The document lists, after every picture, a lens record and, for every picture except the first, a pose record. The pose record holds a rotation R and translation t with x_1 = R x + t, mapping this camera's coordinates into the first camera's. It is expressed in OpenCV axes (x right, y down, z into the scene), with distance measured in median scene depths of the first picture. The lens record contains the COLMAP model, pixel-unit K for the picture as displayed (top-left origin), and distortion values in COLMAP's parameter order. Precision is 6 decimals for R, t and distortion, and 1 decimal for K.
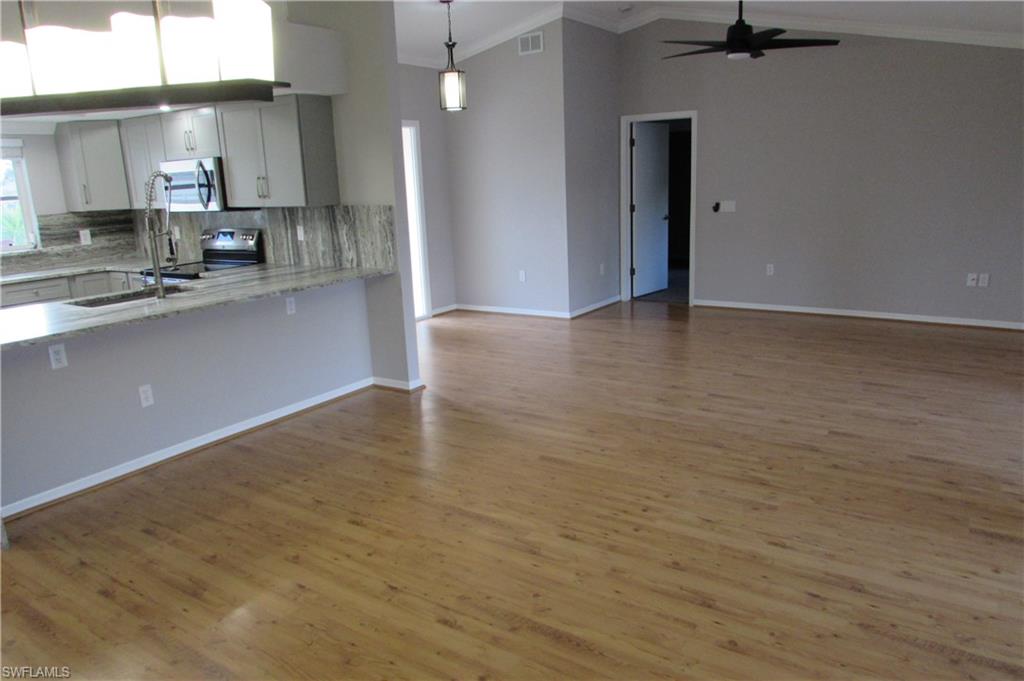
lens RADIAL K [[724.7, 0, 513.3], [0, 724.7, 342.5], [0, 0, 1]] dist [-0.036225, 0.017029]
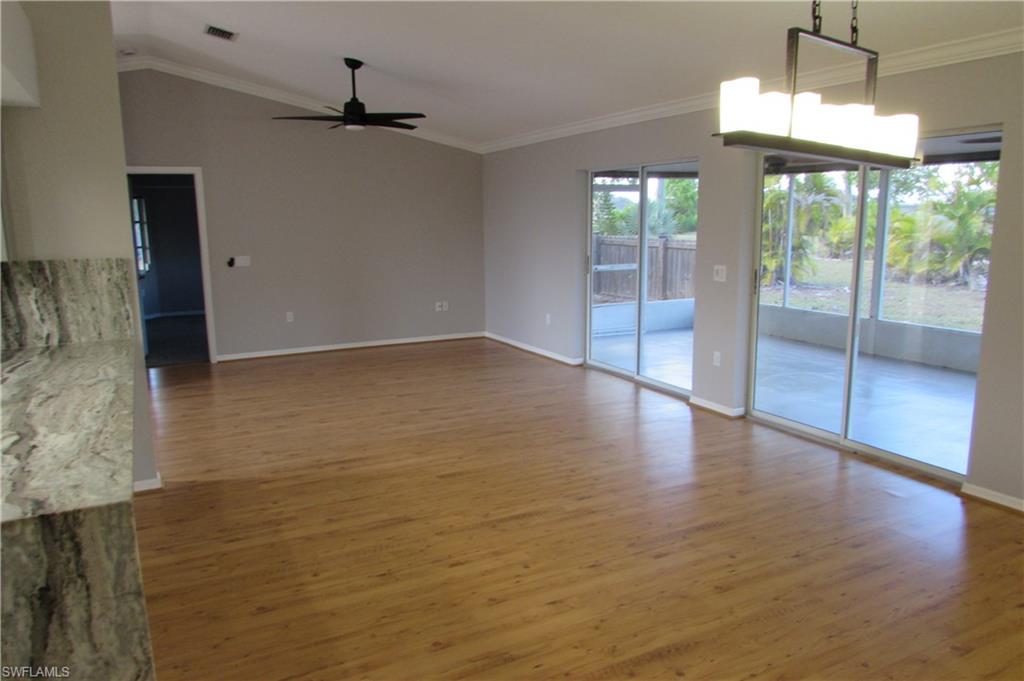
lens RADIAL K [[724.7, 0, 513.8], [0, 724.7, 341.0], [0, 0, 1]] dist [-0.036225, 0.017029]
pose [[0.475715, -0.116868, 0.871801, -0.583685], [0.197469, 0.980024, 0.023623, -0.031733], [-0.857147, 0.160916, 0.489290, 0.237978]]
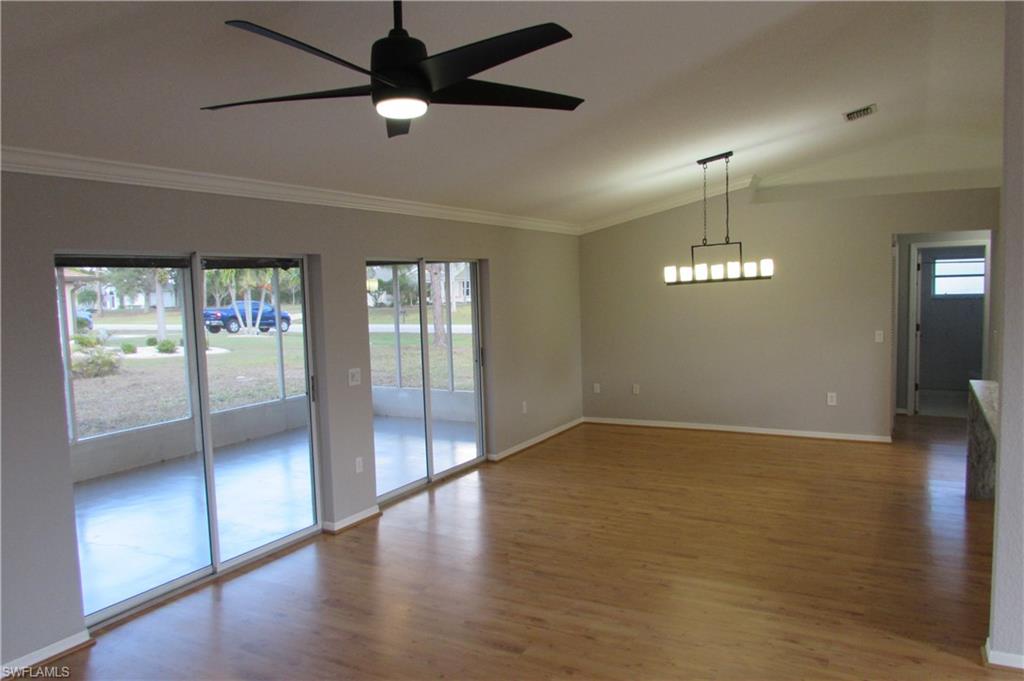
lens RADIAL K [[724.7, 0, 515.4], [0, 724.7, 340.1], [0, 0, 1]] dist [-0.036225, 0.017029]
pose [[-0.993920, 0.075959, -0.079704, 0.269438], [0.047924, 0.950198, 0.307939, -0.368839], [0.099125, 0.302247, -0.948062, 1.360568]]
